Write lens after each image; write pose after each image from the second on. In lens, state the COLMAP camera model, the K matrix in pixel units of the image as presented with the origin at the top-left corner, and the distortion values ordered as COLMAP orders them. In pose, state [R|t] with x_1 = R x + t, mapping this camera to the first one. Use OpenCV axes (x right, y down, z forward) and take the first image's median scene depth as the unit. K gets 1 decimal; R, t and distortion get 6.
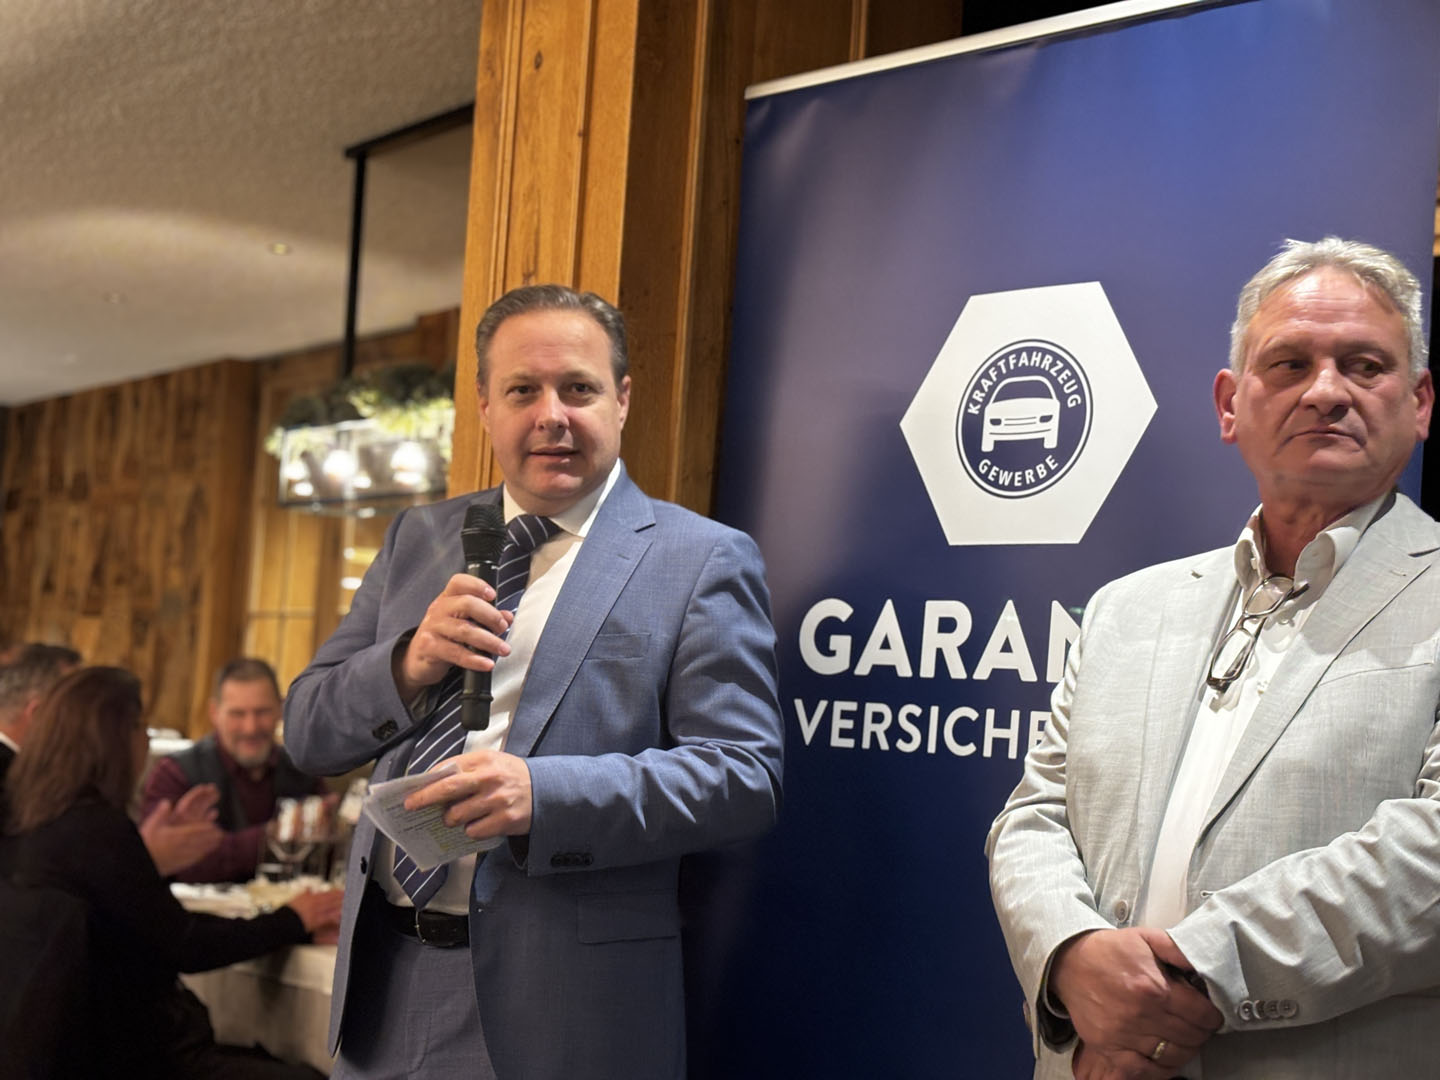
lens RADIAL K [[2174.0, 0, 653.1], [0, 2174.0, 544.3], [0, 0, 1]] dist [0.124151, 0.000000]
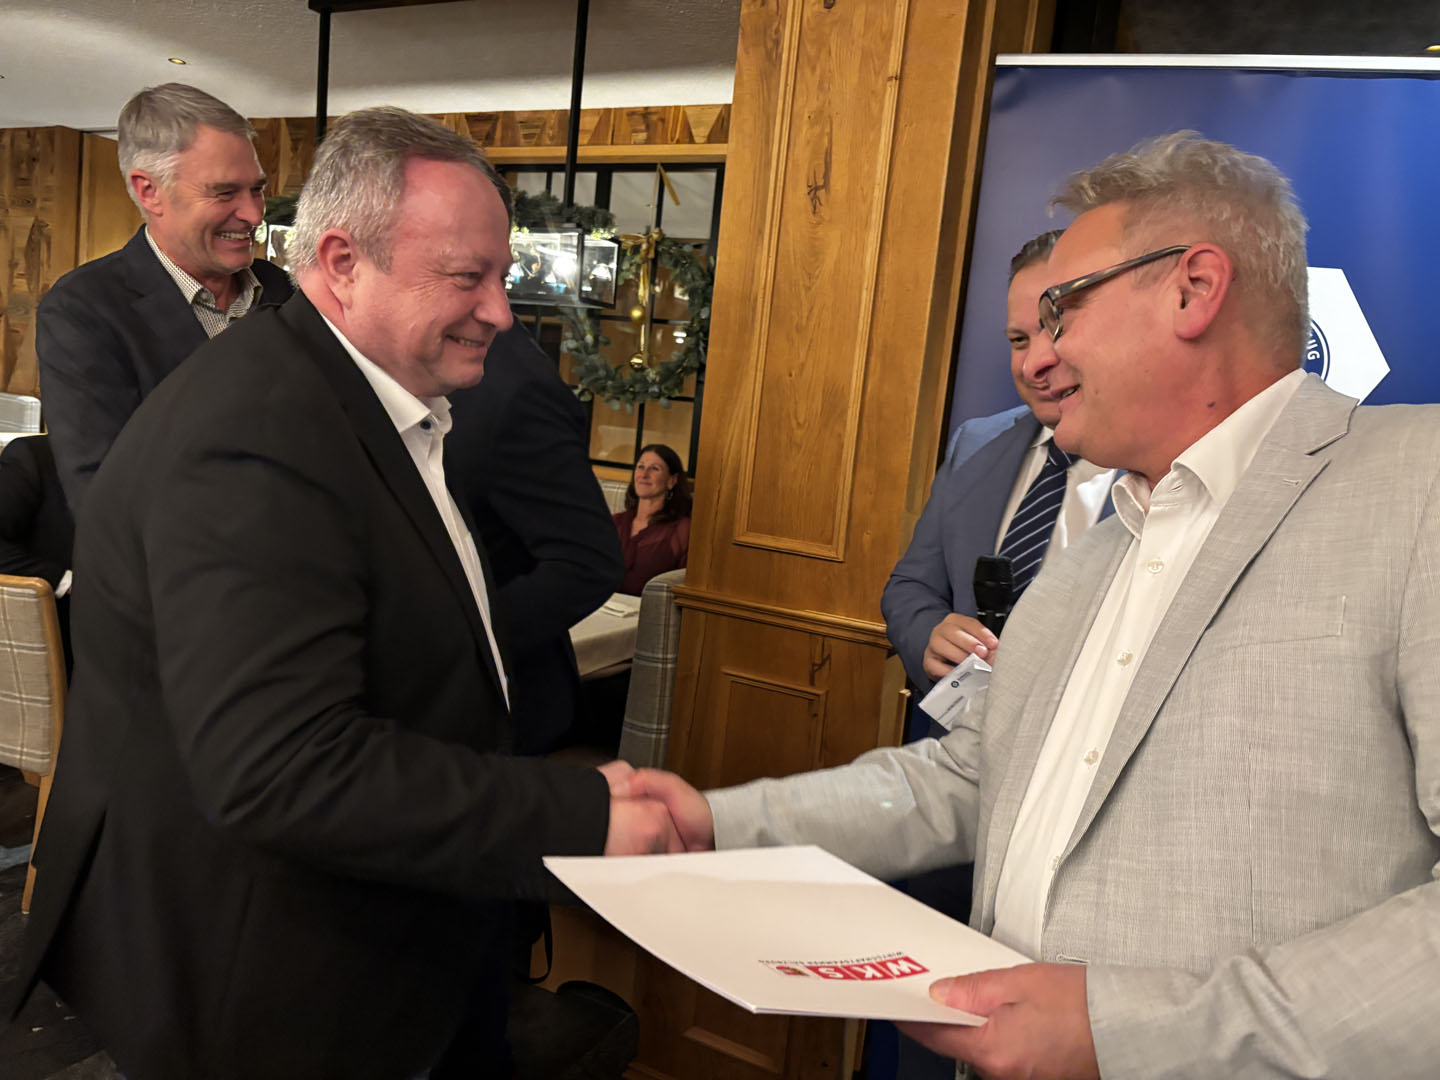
lens RADIAL K [[1093.0, 0, 728.2], [0, 1093.0, 536.8], [0, 0, 1]] dist [0.039759, -0.050691]
pose [[0.895212, -0.028178, 0.444748, -0.391395], [-0.080580, 0.971313, 0.223737, -0.068347], [-0.438294, -0.236130, 0.867260, 0.445979]]
